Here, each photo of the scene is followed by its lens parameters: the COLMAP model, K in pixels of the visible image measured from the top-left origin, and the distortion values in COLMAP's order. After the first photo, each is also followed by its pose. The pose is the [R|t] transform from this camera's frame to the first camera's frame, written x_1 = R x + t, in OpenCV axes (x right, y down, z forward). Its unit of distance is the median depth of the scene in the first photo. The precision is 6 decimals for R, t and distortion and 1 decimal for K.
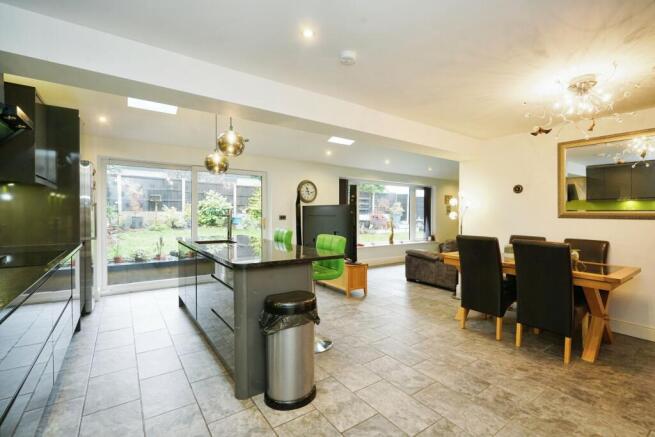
lens RADIAL K [[296.0, 0, 327.5], [0, 296.0, 218.5], [0, 0, 1]] dist [-0.009835, 0.000634]
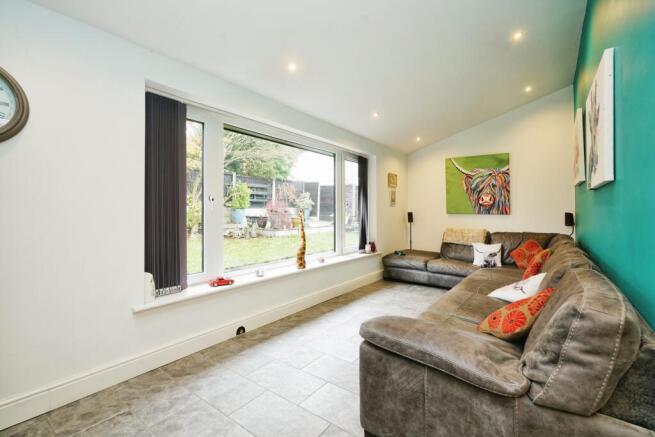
lens RADIAL K [[296.0, 0, 327.5], [0, 296.0, 218.5], [0, 0, 1]] dist [-0.009835, 0.000634]
pose [[0.950082, -0.008821, 0.311876, 0.138667], [0.004677, 0.999891, 0.014034, 0.005118], [-0.311966, -0.011875, 0.950019, 0.689632]]
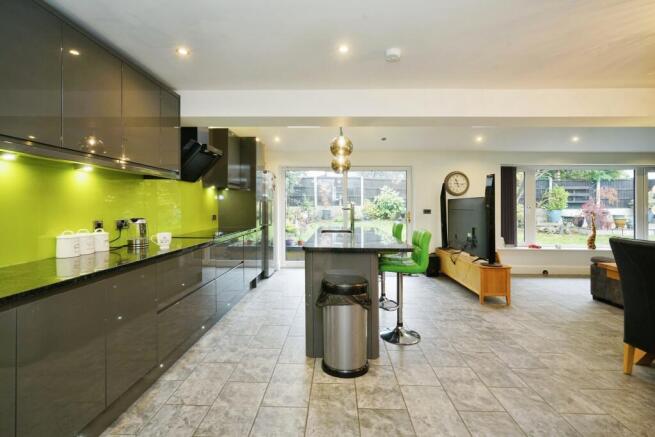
lens RADIAL K [[300.6, 0, 327.9], [0, 300.6, 206.6], [0, 0, 1]] dist [-0.000108, 0.000309]
pose [[0.800207, -0.002131, -0.599720, 0.172167], [-0.010609, 0.999787, -0.017708, 0.002152], [0.599630, 0.020533, 0.800014, 0.009713]]
